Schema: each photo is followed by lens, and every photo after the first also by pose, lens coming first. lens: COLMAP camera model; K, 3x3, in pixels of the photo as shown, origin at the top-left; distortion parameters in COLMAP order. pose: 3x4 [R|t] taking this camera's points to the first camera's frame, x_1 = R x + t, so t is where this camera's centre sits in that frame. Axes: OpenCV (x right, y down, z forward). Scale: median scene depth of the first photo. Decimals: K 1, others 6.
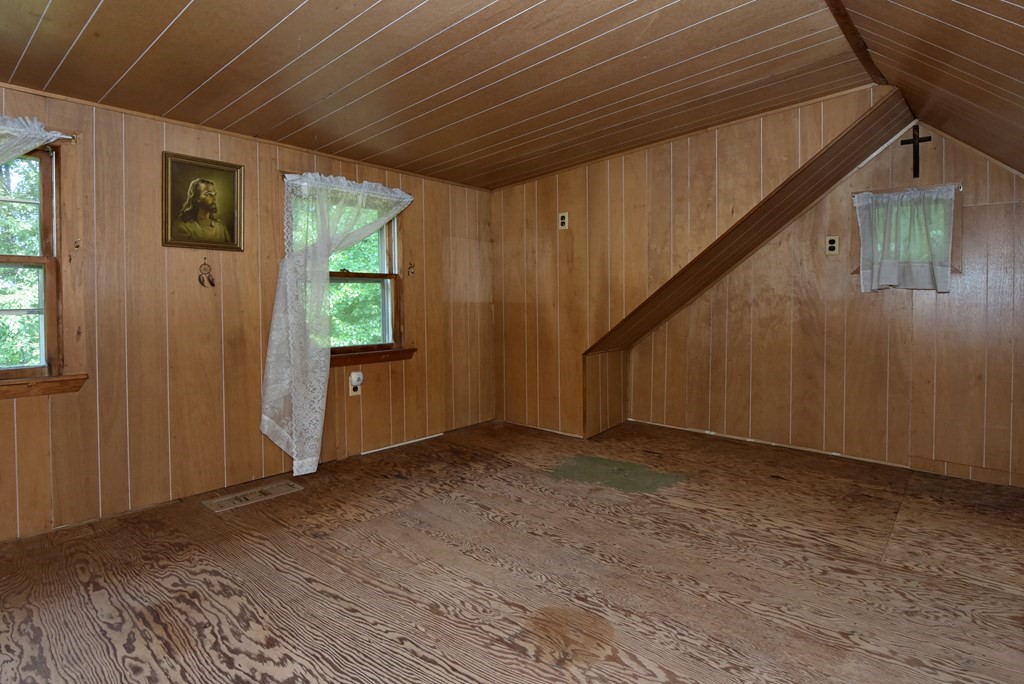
lens RADIAL K [[535.5, 0, 509.0], [0, 535.5, 292.9], [0, 0, 1]] dist [-0.000346, -0.002739]
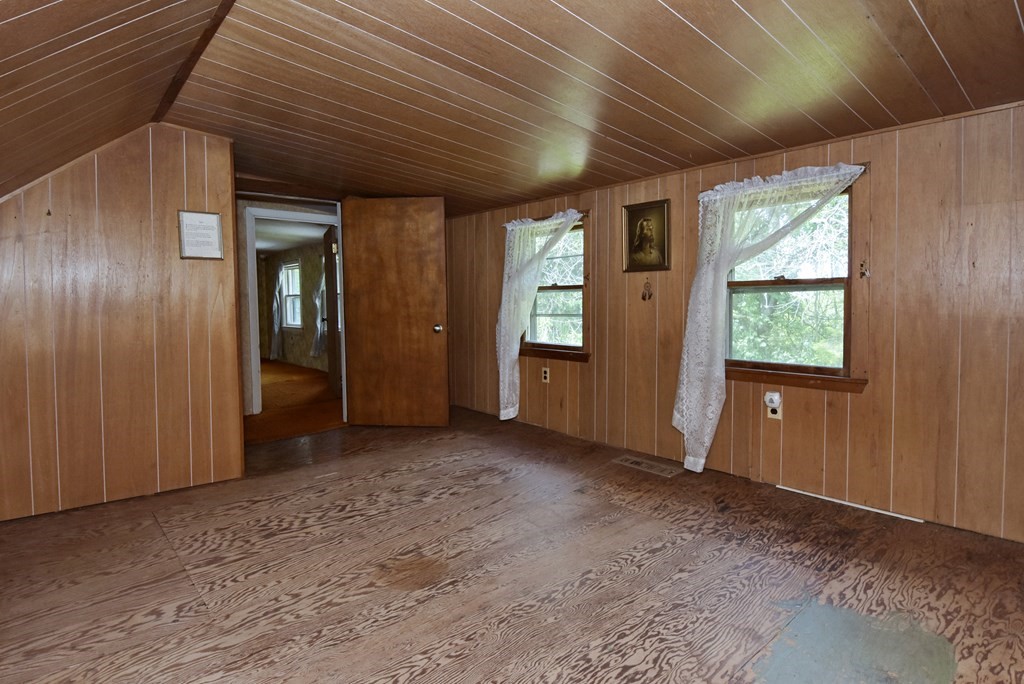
lens RADIAL K [[543.6, 0, 518.9], [0, 543.6, 330.6], [0, 0, 1]] dist [0.000809, -0.002054]
pose [[-0.117939, 0.045703, -0.991969, 0.817033], [0.008197, 0.998951, 0.045050, 0.001332], [0.992987, -0.002818, -0.118190, 0.858097]]
